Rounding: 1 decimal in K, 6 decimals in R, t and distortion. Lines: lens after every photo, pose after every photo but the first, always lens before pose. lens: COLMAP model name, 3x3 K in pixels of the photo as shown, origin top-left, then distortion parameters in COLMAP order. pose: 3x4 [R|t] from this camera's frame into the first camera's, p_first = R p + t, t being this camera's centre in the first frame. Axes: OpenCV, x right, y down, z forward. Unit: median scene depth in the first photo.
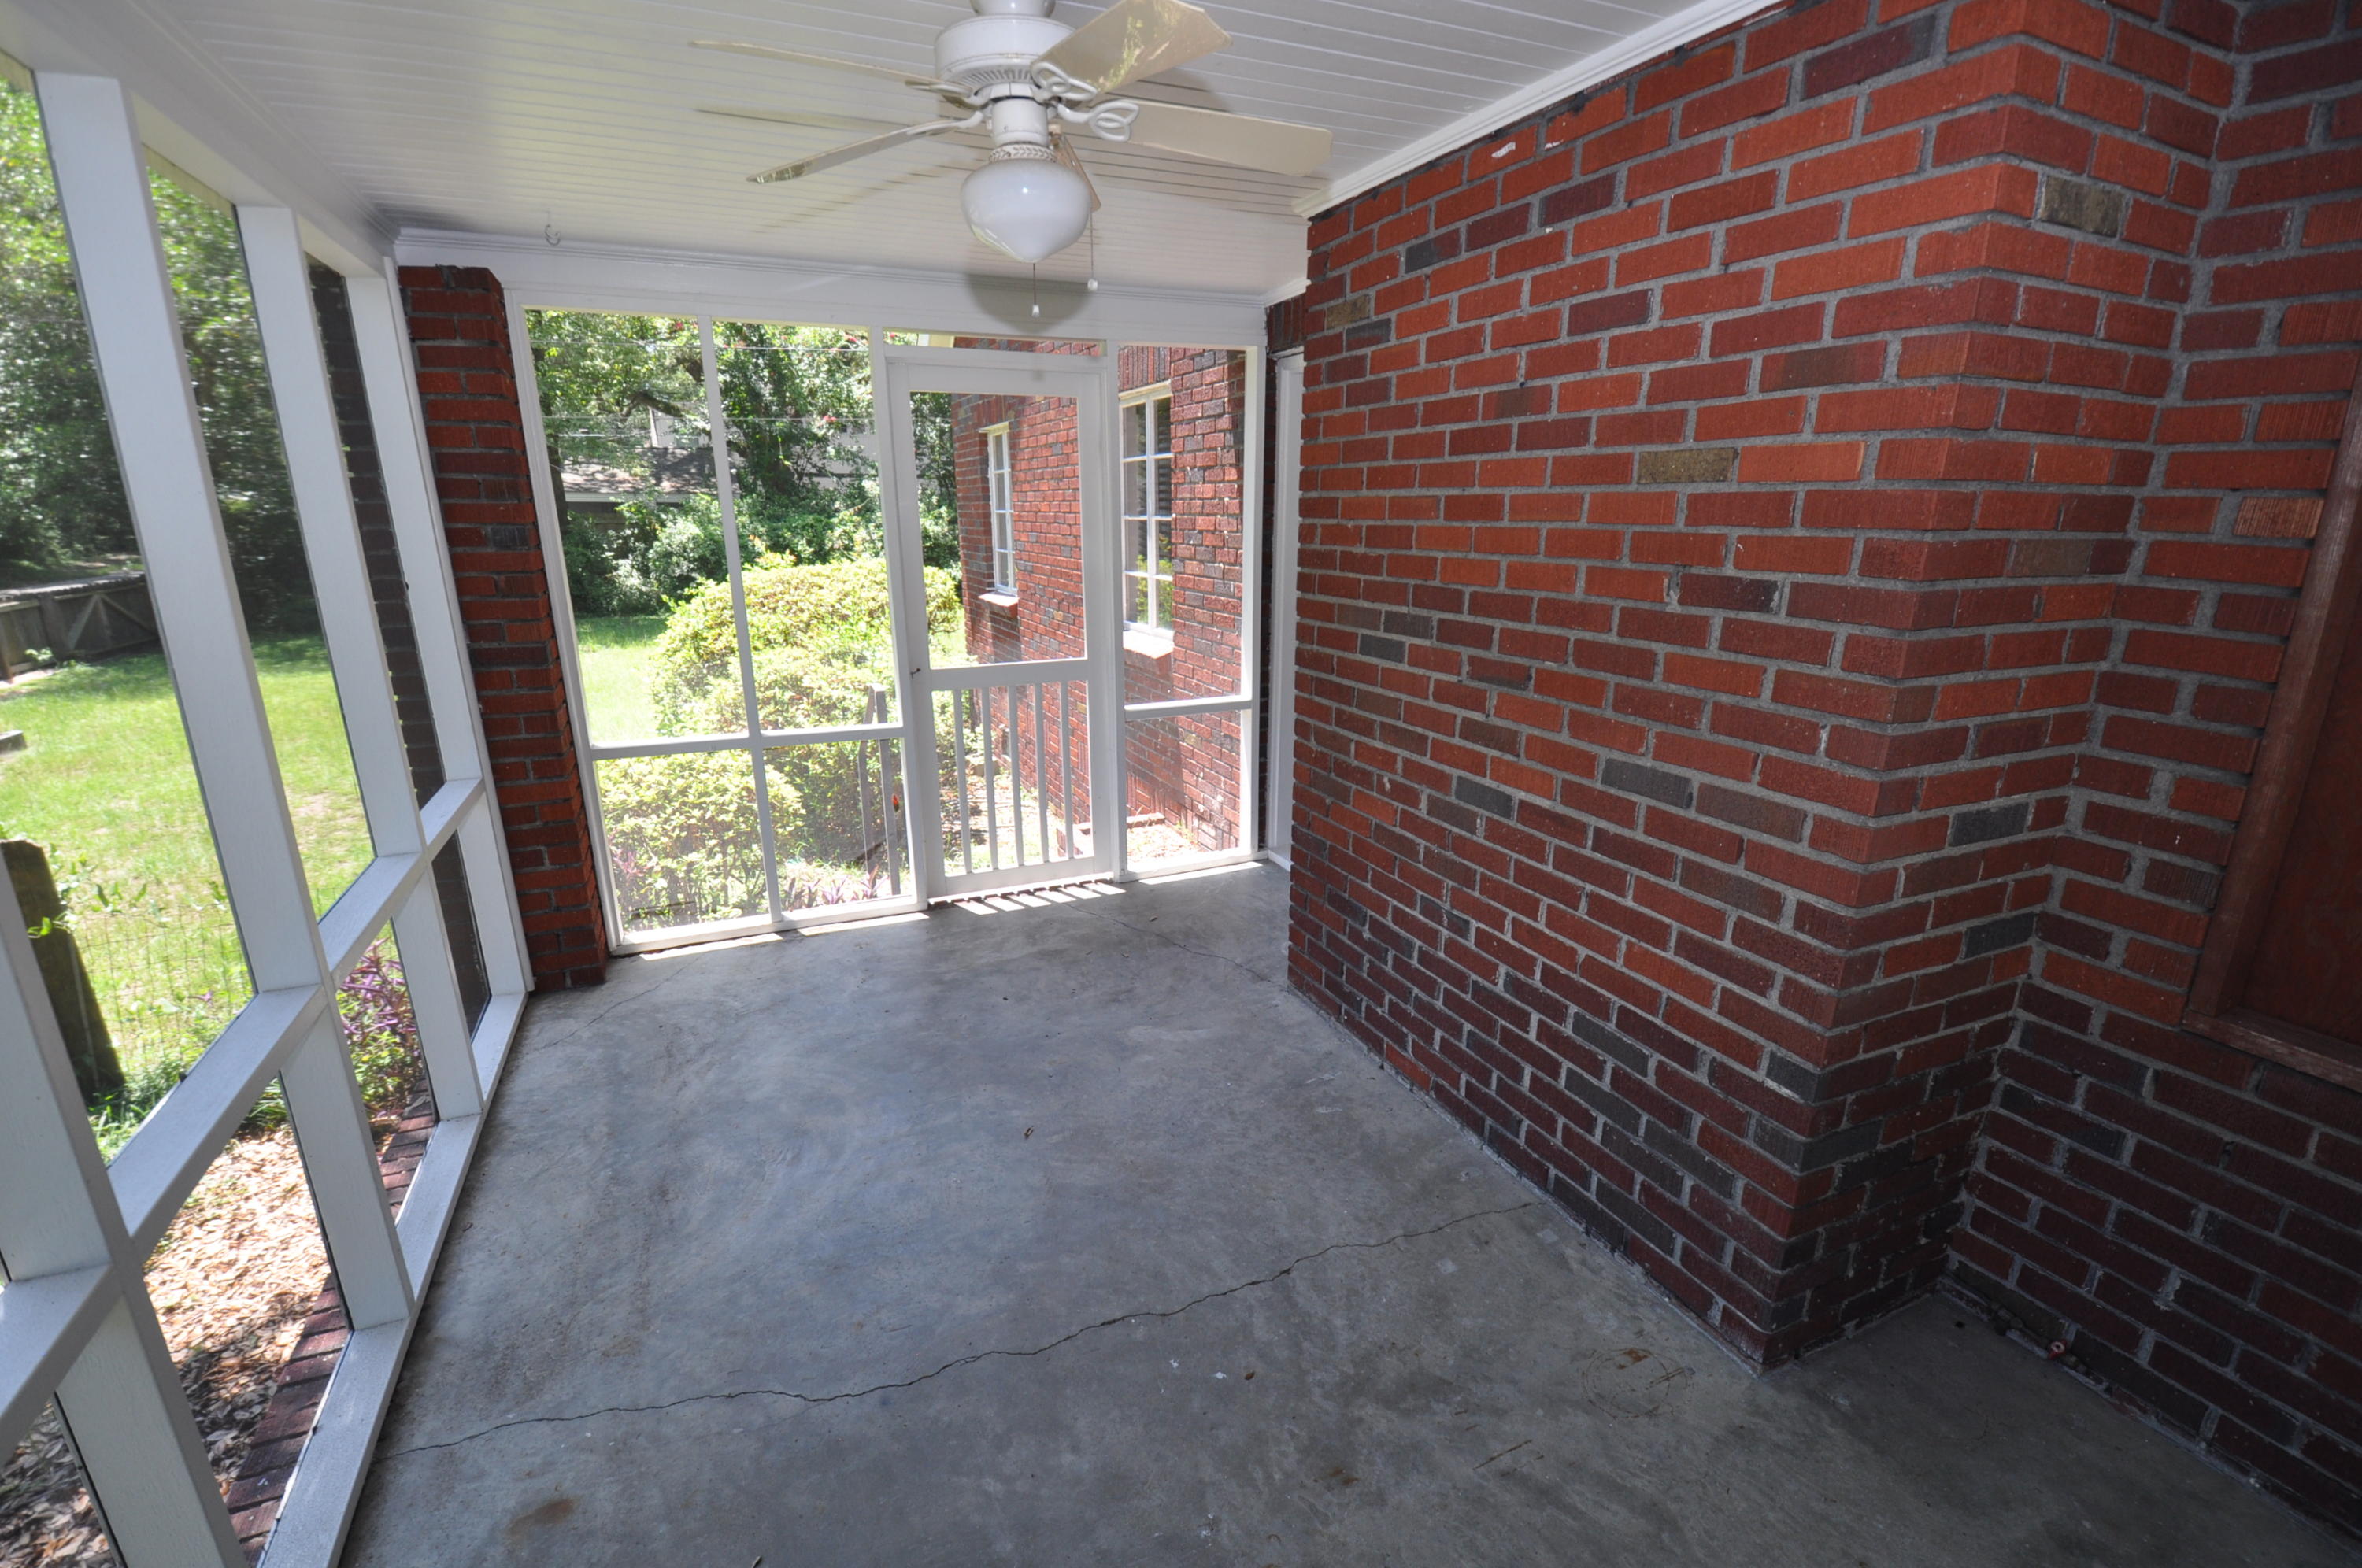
lens RADIAL K [[1023.6, 0, 1186.9], [0, 1023.6, 795.5], [0, 0, 1]] dist [0.023624, -0.028333]
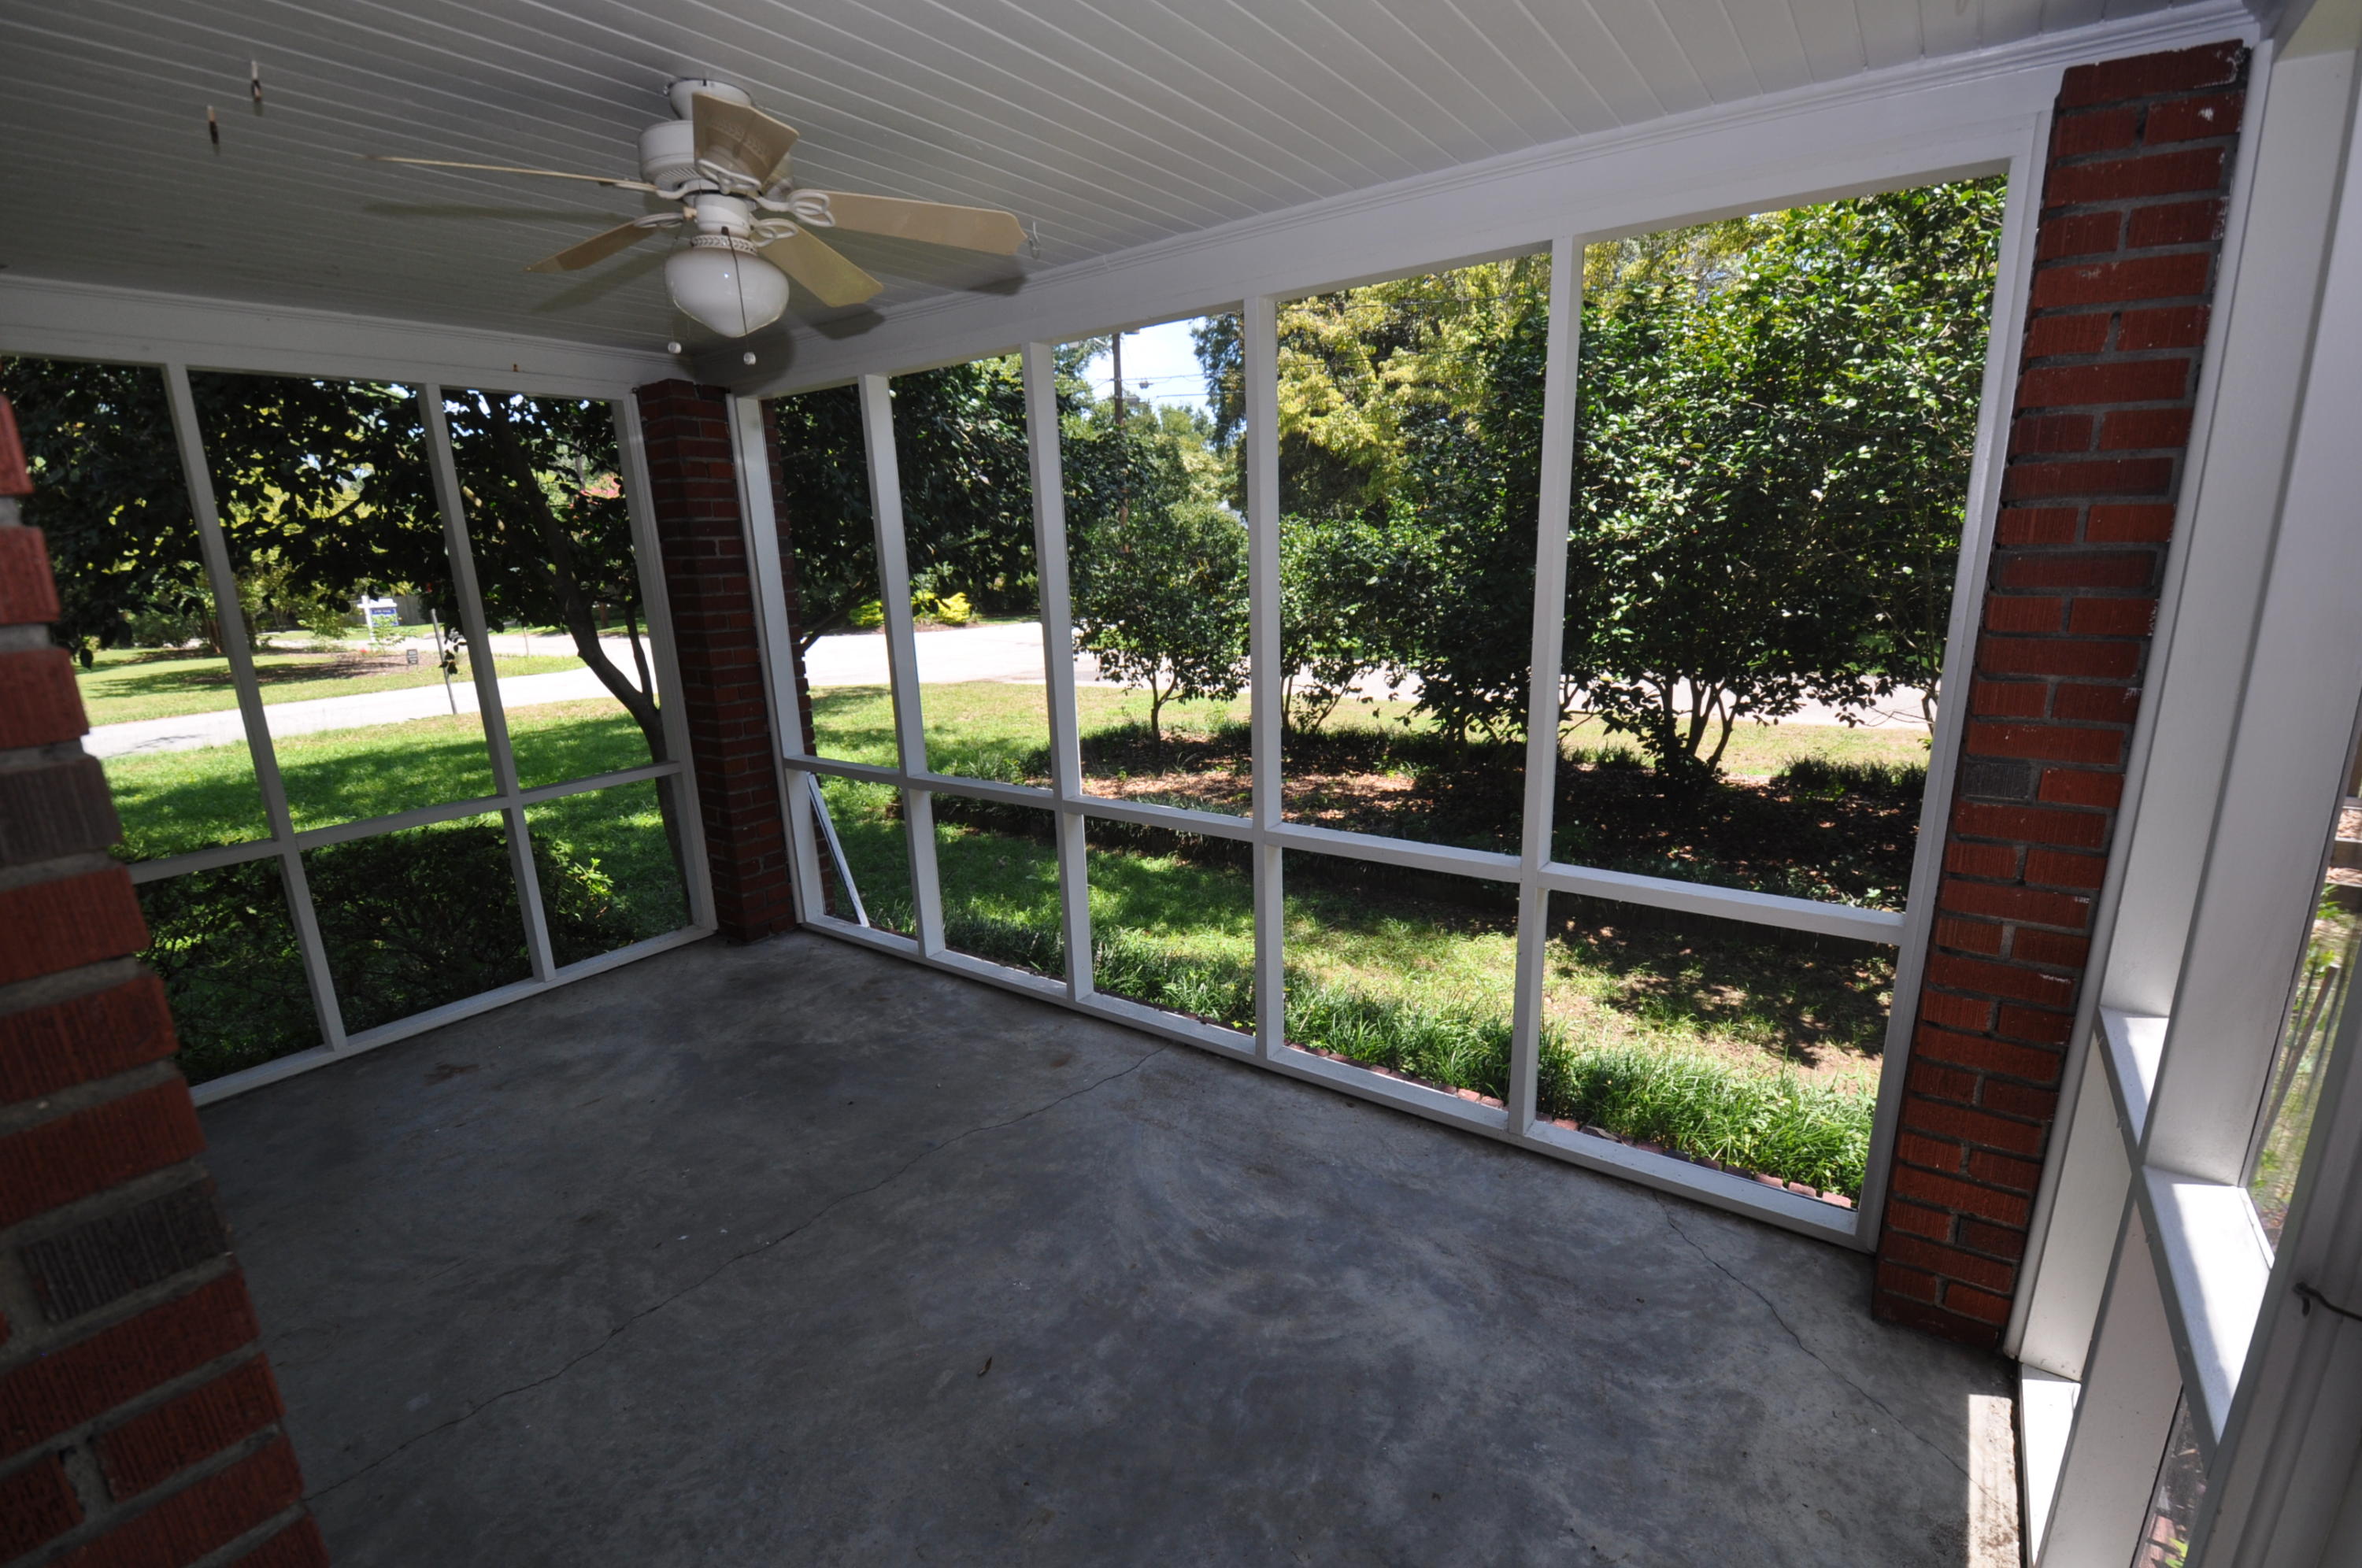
lens RADIAL K [[1023.6, 0, 1186.9], [0, 1023.6, 795.5], [0, 0, 1]] dist [0.023624, -0.028333]
pose [[-0.865412, 0.143592, -0.480046, 0.024032], [-0.107597, 0.882452, 0.457932, -0.518669], [0.489372, 0.447951, -0.748234, 1.853465]]
